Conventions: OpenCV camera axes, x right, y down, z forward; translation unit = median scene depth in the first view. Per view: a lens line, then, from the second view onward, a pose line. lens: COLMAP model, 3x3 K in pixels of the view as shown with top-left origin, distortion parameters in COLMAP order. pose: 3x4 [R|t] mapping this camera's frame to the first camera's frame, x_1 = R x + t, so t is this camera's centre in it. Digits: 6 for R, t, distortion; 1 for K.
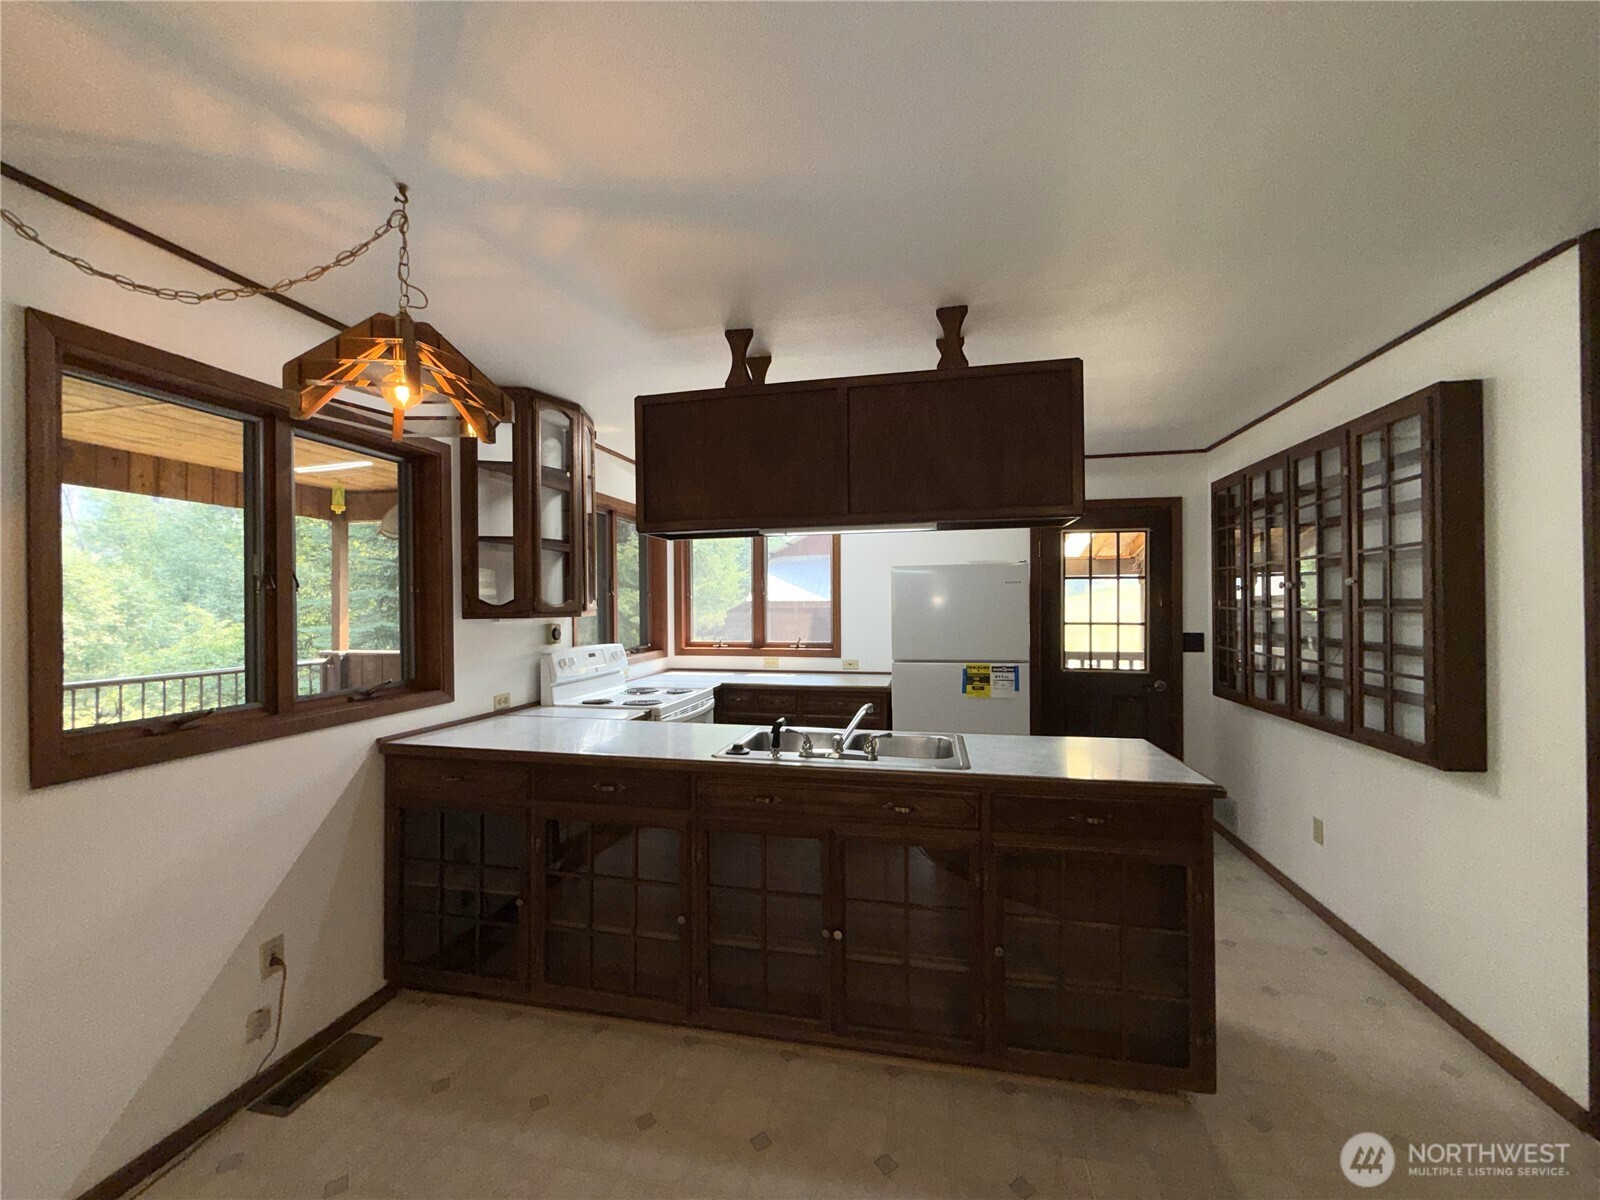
lens RADIAL K [[637.5, 0, 800.0], [0, 637.5, 600.0], [0, 0, 1]] dist [0.000054, -0.000064]
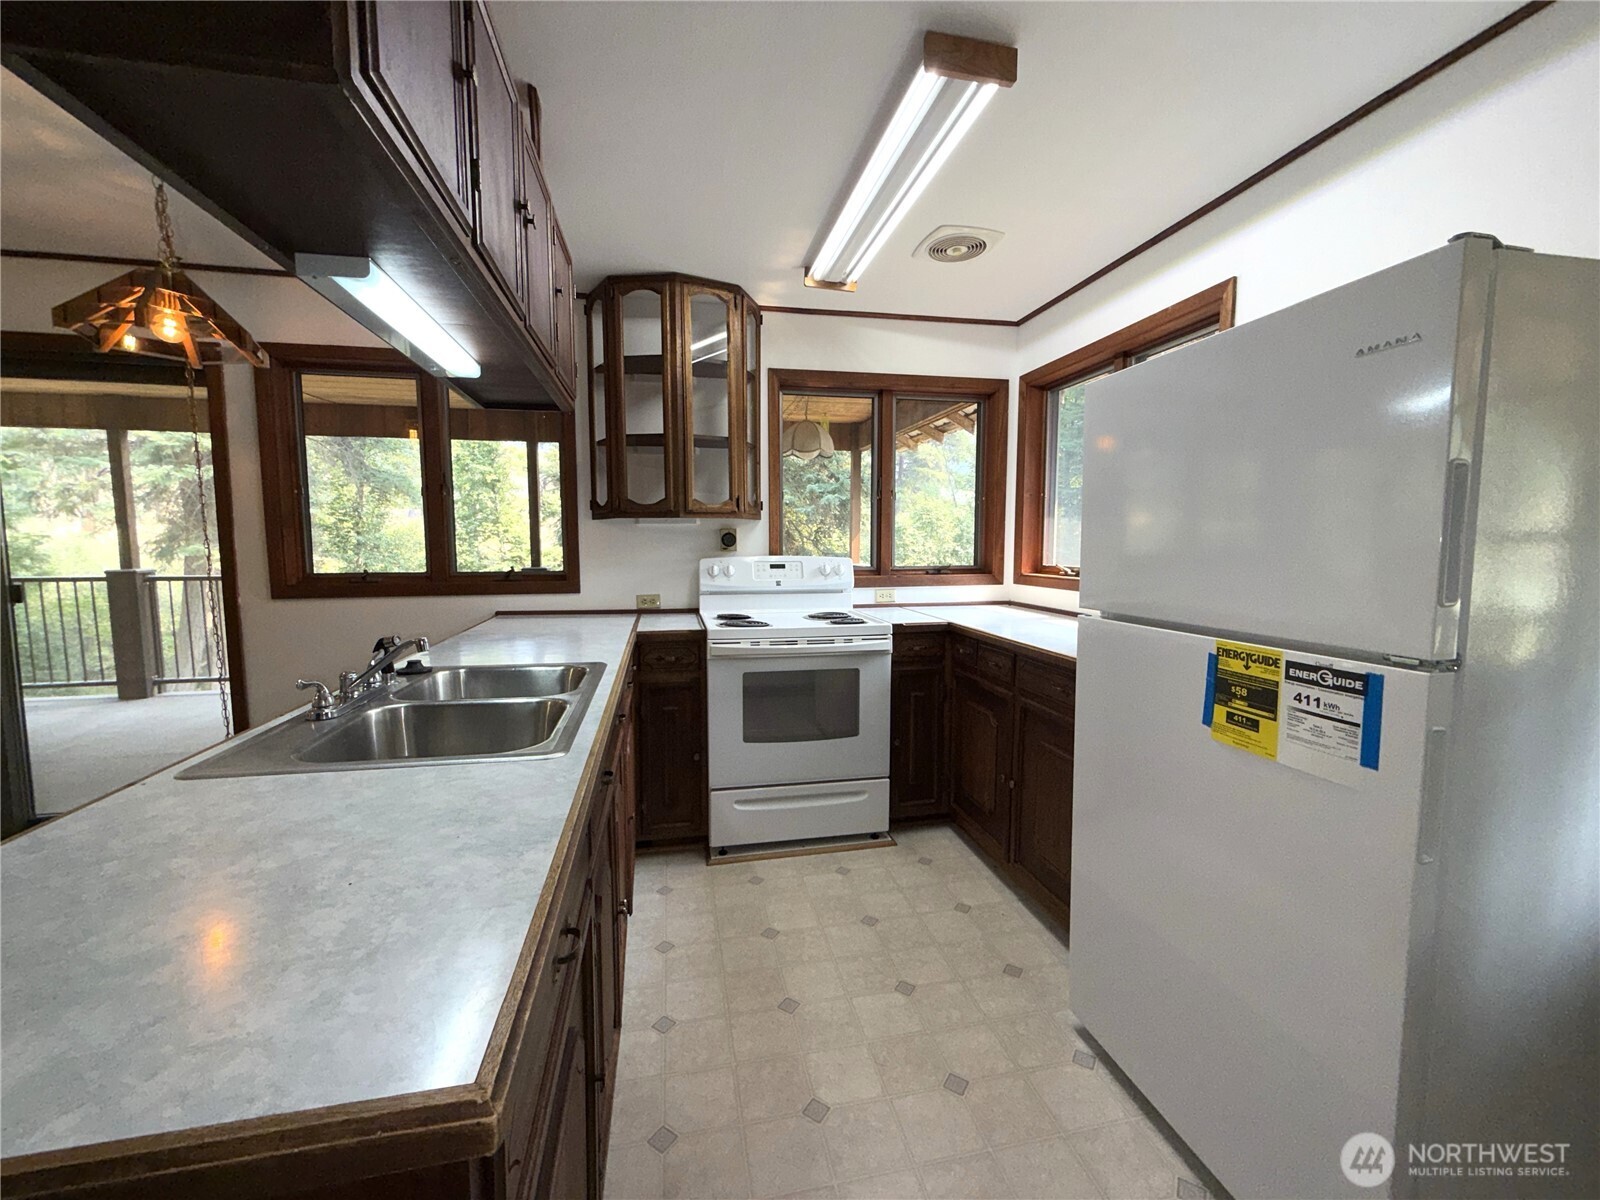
lens RADIAL K [[639.4, 0, 794.8], [0, 639.4, 600.7], [0, 0, 1]] dist [-0.002110, -0.000235]
pose [[0.398829, 0.090644, -0.912535, 0.479795], [0.004232, 0.994910, 0.100676, 0.045732], [0.917016, -0.044015, 0.396415, 0.675309]]
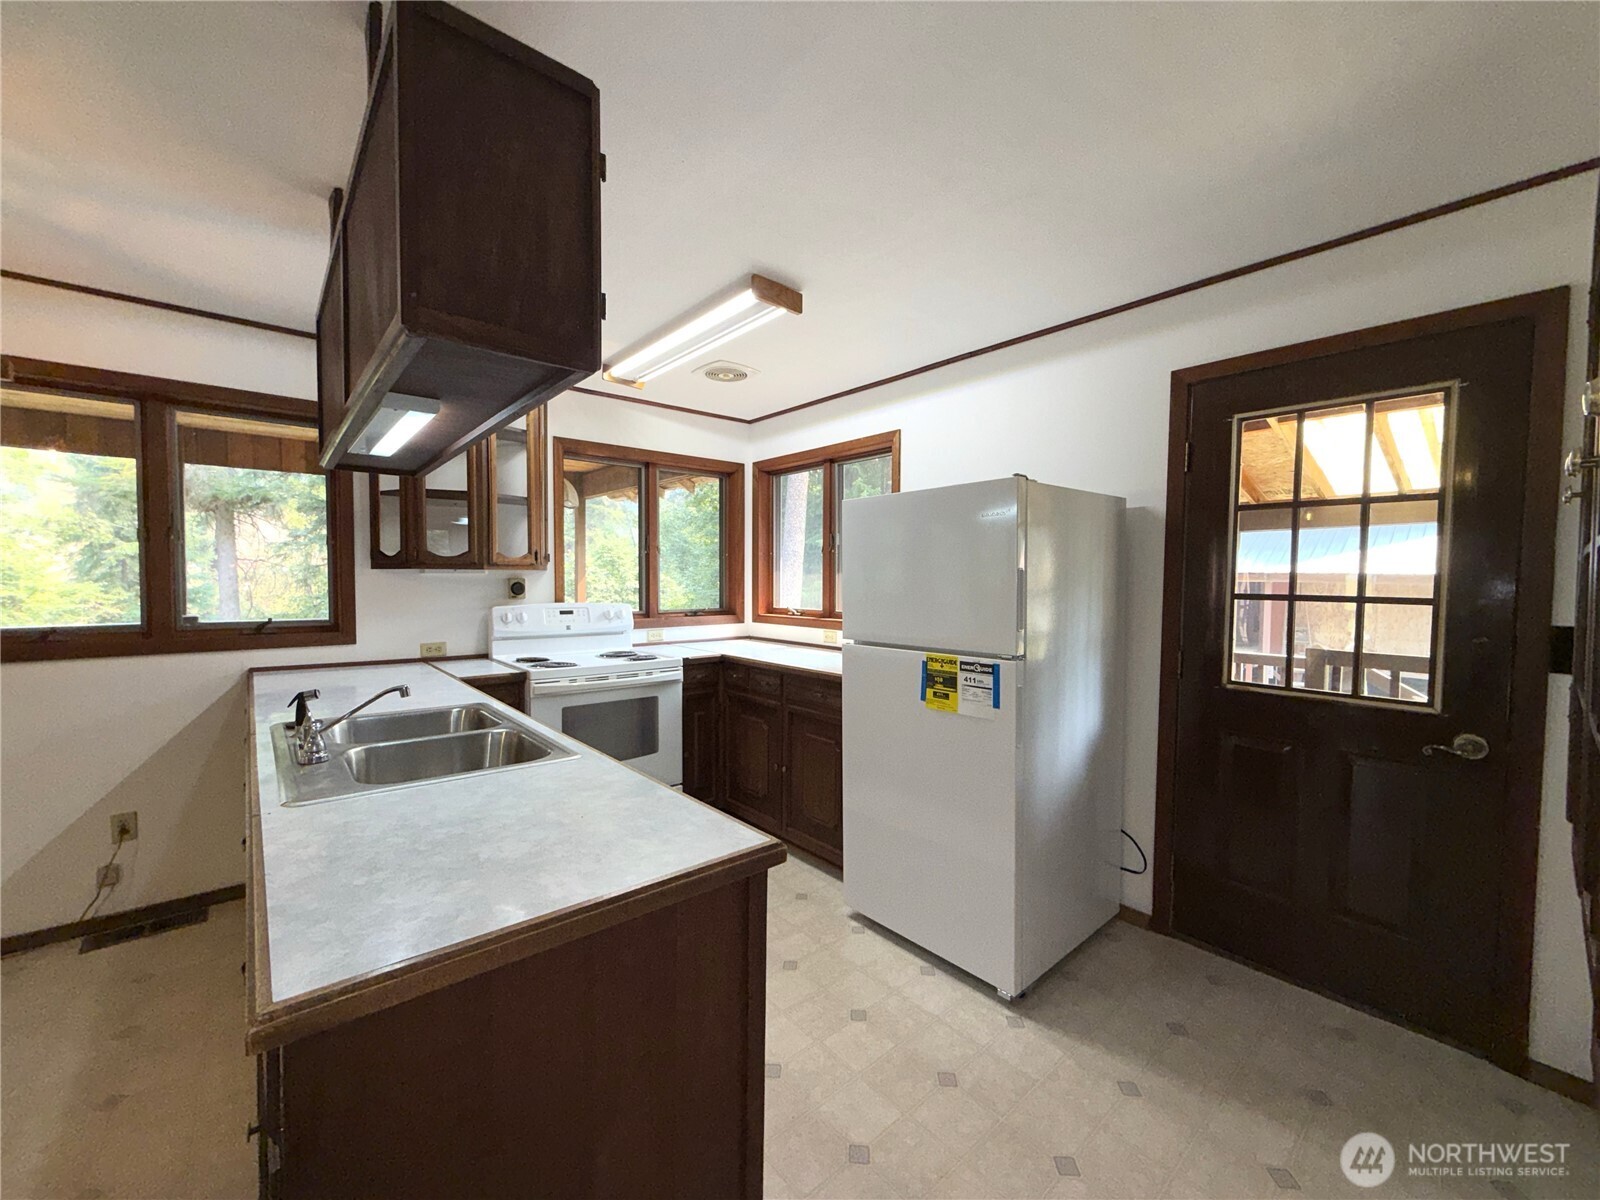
lens RADIAL K [[637.5, 0, 800.0], [0, 637.5, 600.0], [0, 0, 1]] dist [0.000054, -0.000064]
pose [[0.796753, 0.031785, -0.603469, 0.537990], [-0.008615, 0.999112, 0.041250, 0.024986], [0.604244, -0.027668, 0.796319, 0.445229]]
